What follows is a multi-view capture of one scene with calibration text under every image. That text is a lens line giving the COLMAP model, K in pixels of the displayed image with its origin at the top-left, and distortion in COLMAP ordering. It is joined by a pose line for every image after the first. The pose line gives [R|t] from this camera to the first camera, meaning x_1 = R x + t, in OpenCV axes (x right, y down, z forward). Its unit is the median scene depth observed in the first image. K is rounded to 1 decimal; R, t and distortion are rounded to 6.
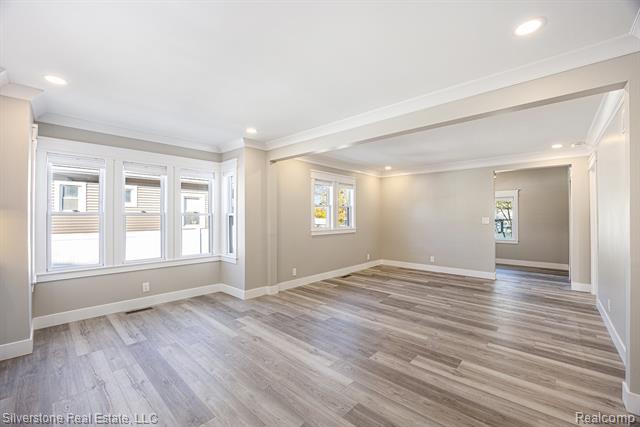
lens RADIAL K [[261.1, 0, 323.6], [0, 261.1, 214.7], [0, 0, 1]] dist [-0.030322, 0.002051]
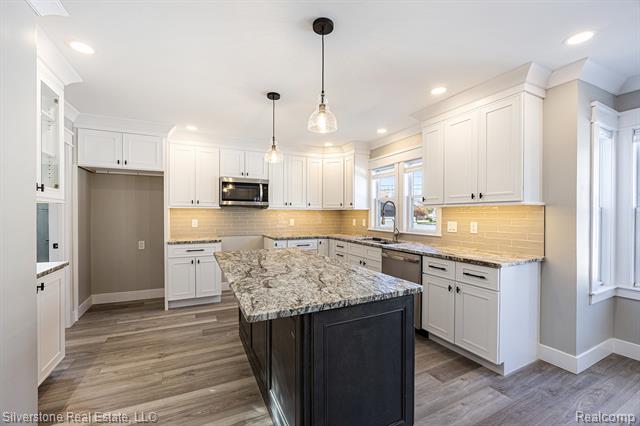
lens RADIAL K [[261.1, 0, 314.7], [0, 261.1, 219.5], [0, 0, 1]] dist [-0.030322, 0.002051]
pose [[-0.380084, 0.018850, -0.924760, -0.028184], [0.010222, 0.999817, 0.016179, -0.001237], [0.924895, -0.003304, -0.380207, 0.357303]]
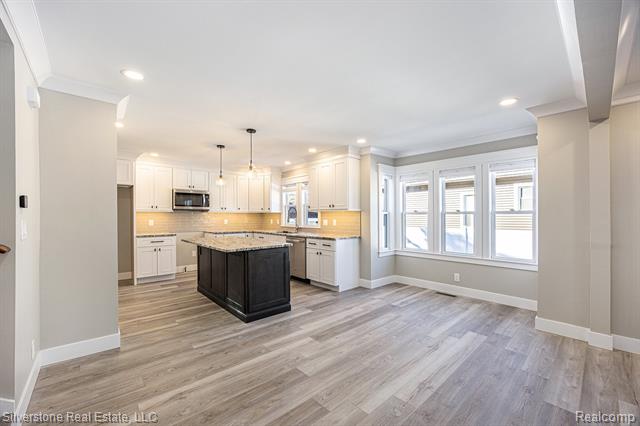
lens RADIAL K [[261.1, 0, 311.8], [0, 261.1, 221.1], [0, 0, 1]] dist [-0.030322, 0.002051]
pose [[-0.112758, 0.018991, -0.993441, 0.580224], [0.012813, 0.999762, 0.017657, 0.004885], [0.993540, -0.010738, -0.112975, 0.564284]]
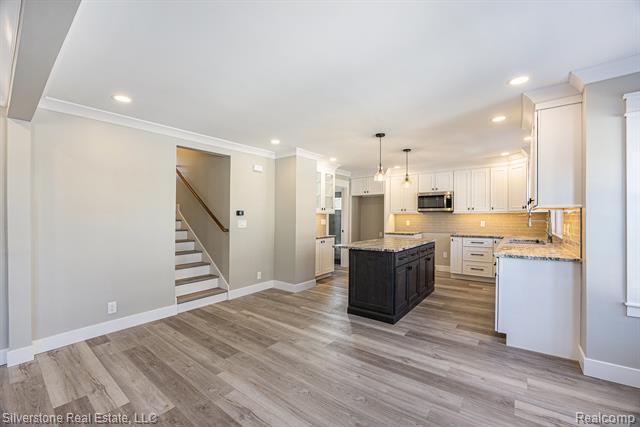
lens RADIAL K [[261.1, 0, 324.2], [0, 261.1, 217.2], [0, 0, 1]] dist [-0.030322, 0.002051]
pose [[-0.995521, 0.005043, -0.094407, -0.139374], [0.006205, 0.999909, -0.012019, 0.007395], [0.094338, -0.012551, -0.995461, 1.289295]]
